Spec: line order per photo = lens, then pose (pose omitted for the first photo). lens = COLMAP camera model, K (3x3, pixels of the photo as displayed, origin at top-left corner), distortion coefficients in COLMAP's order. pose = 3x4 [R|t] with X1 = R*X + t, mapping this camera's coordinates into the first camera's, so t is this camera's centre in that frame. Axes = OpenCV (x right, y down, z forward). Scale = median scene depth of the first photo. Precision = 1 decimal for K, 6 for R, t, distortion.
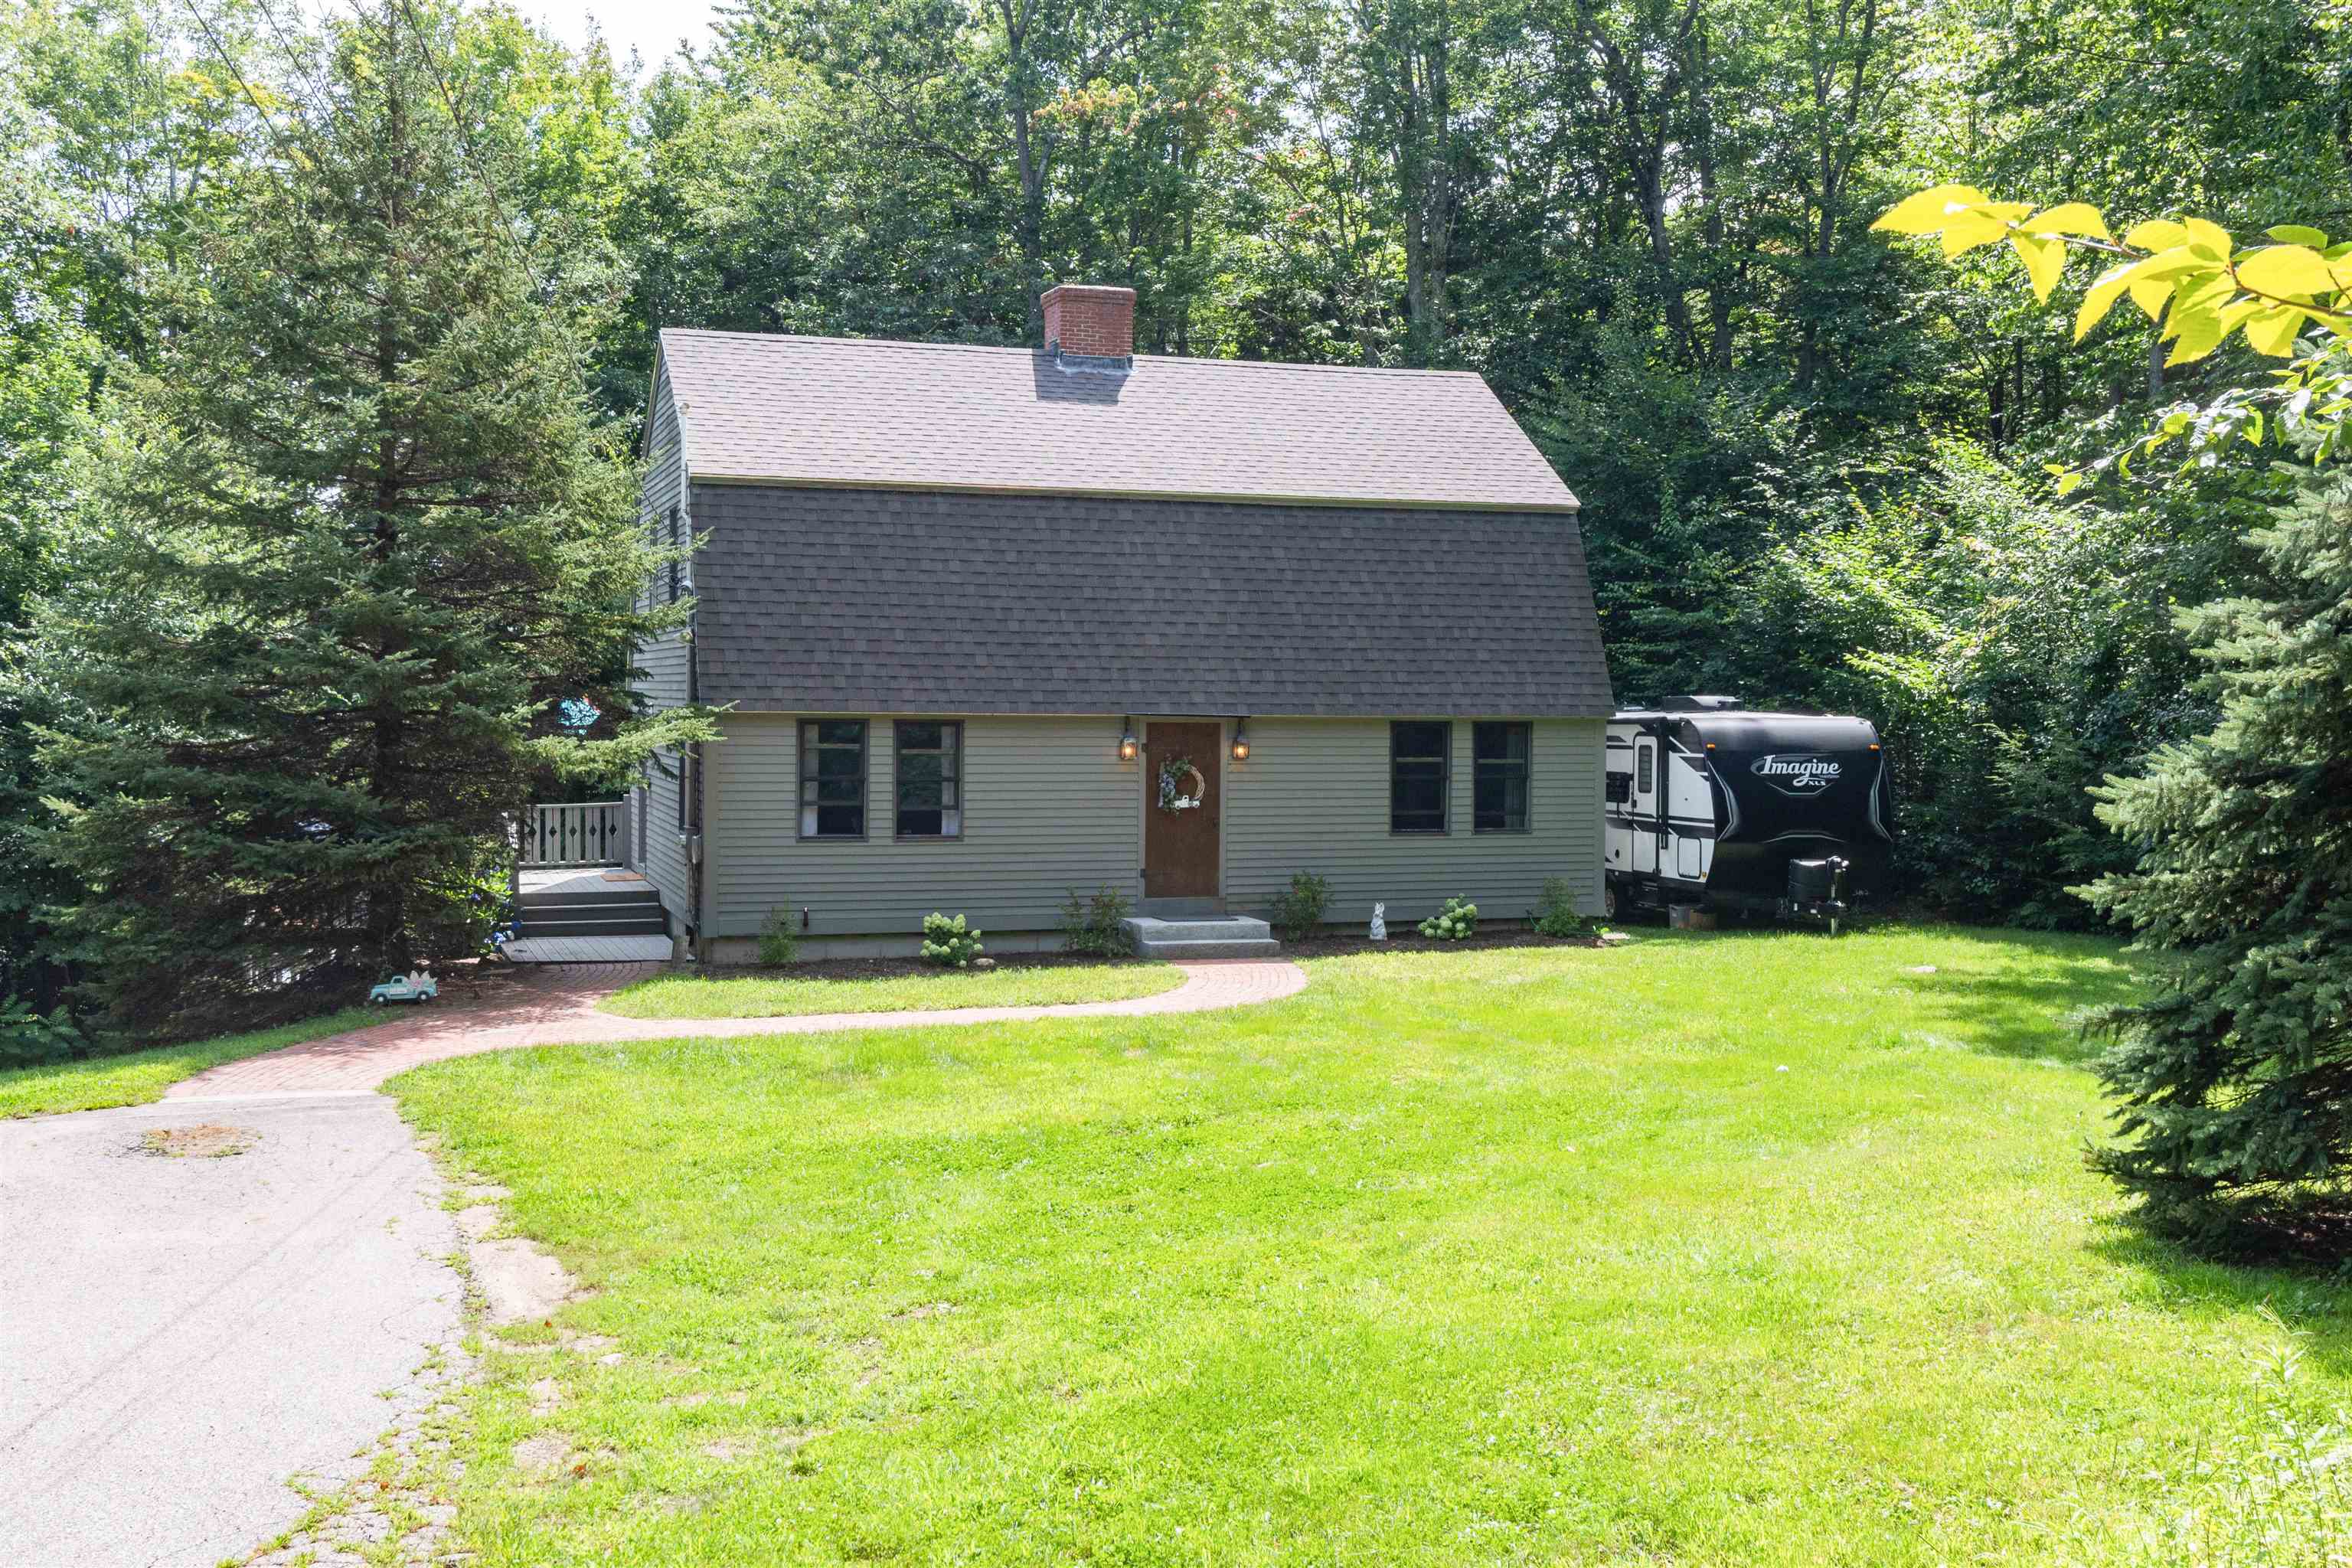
lens RADIAL K [[2472.6, 0, 1179.1], [0, 2472.6, 789.0], [0, 0, 1]] dist [0.029234, 0.000000]
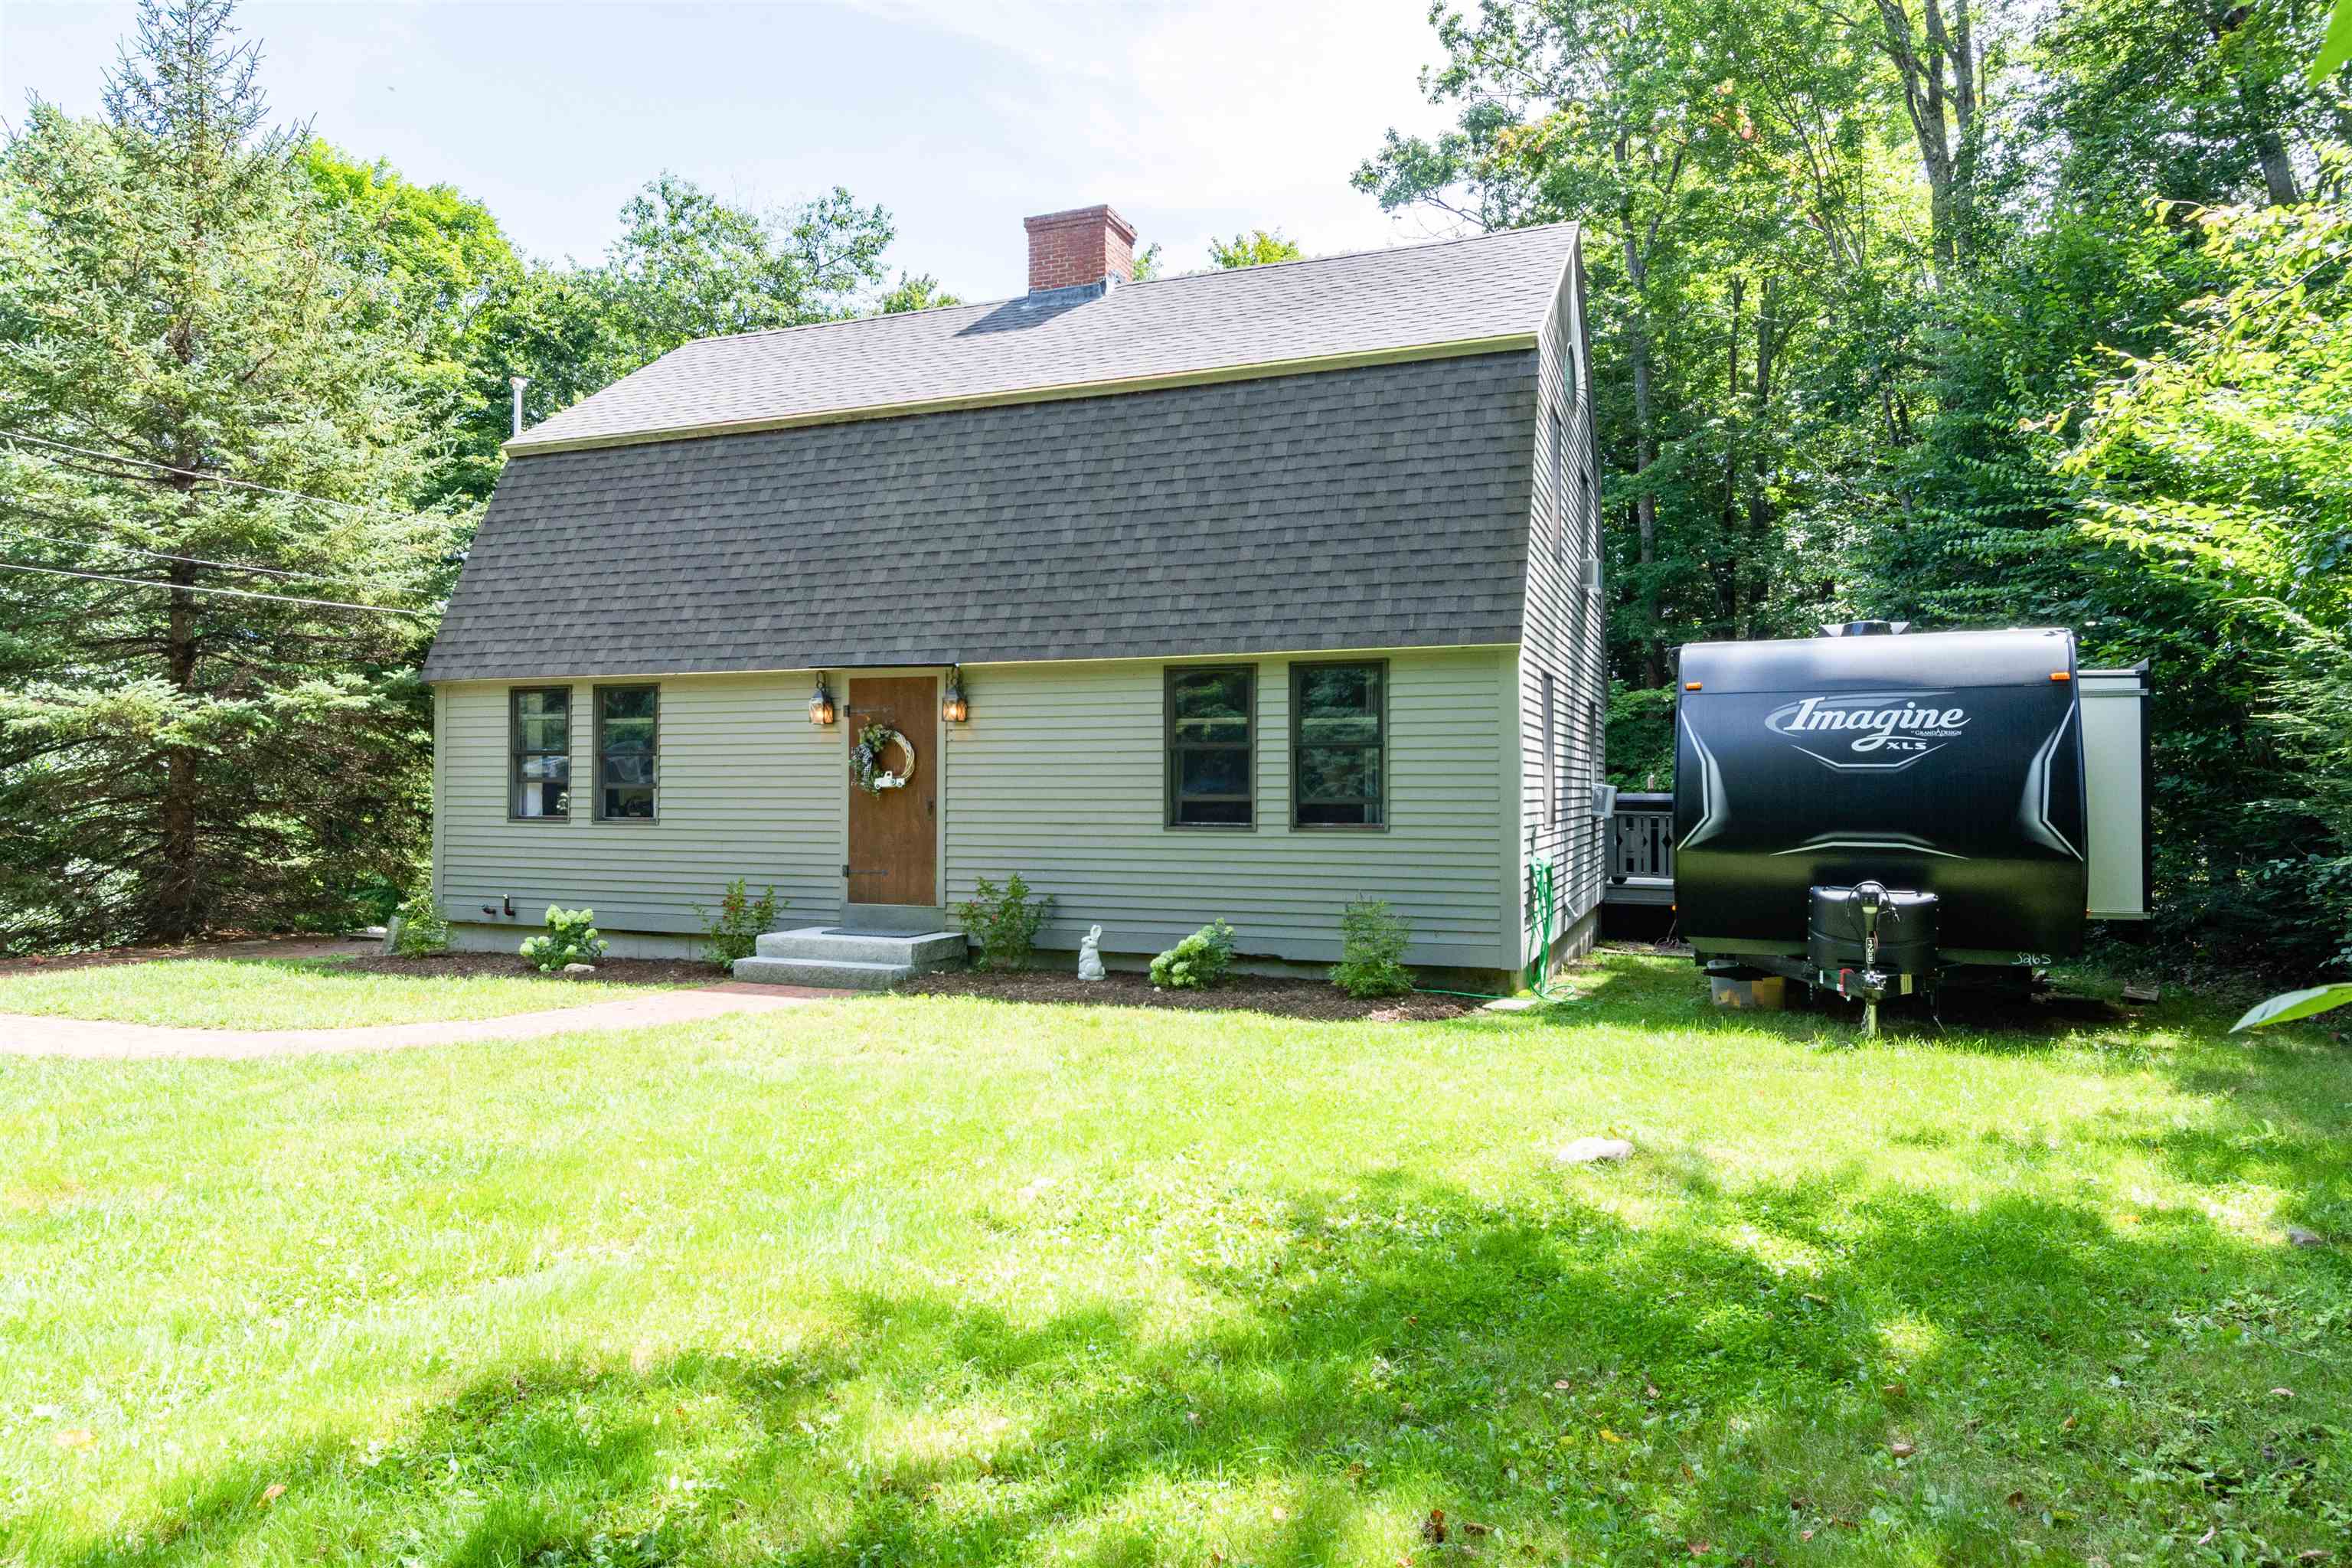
lens RADIAL K [[1485.8, 0, 1166.1], [0, 1485.8, 765.7], [0, 0, 1]] dist [-0.011016, -0.002193]
pose [[0.765871, -0.018337, -0.642733, 0.363368], [-0.020179, 0.998415, -0.052530, 0.023215], [0.642678, 0.053201, 0.764287, 0.699178]]
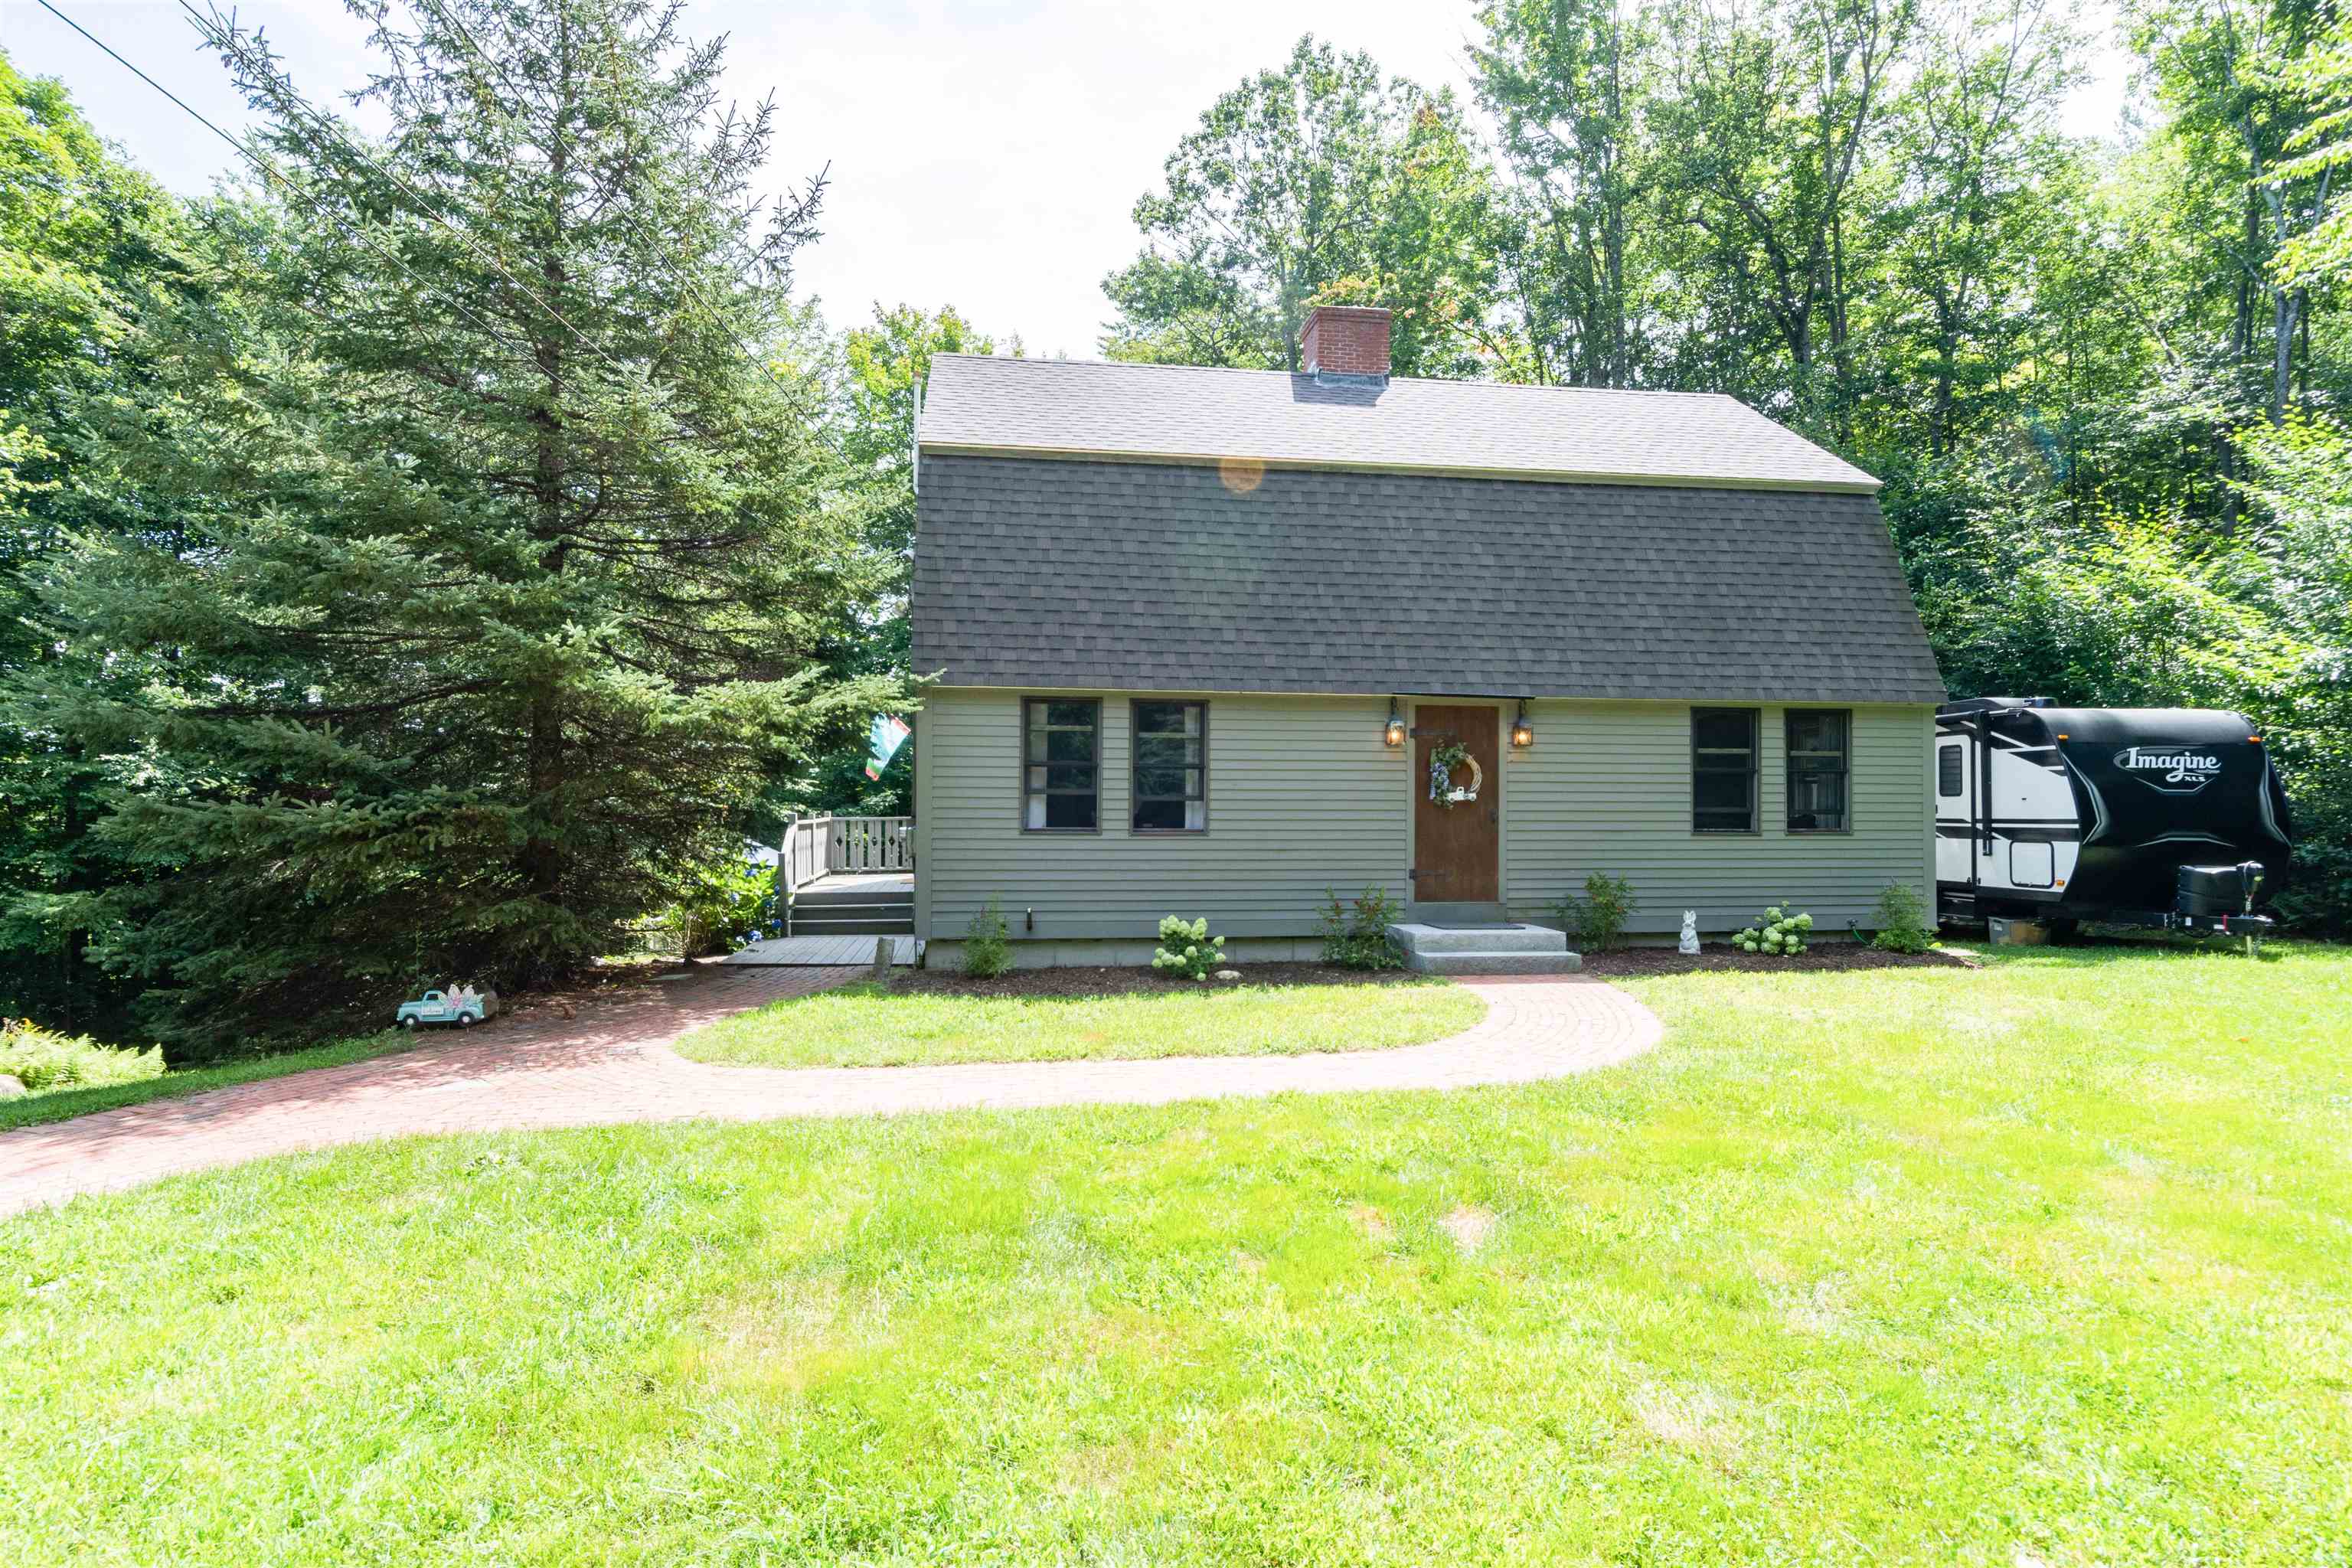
lens RADIAL K [[1276.8, 0, 1154.6], [0, 1276.8, 782.6], [0, 0, 1]] dist [0.001379, -0.000333]
pose [[0.983724, -0.006268, -0.179579, -0.022912], [-0.003619, 0.998497, -0.054679, 0.026412], [0.179652, 0.054439, 0.982223, 0.527014]]
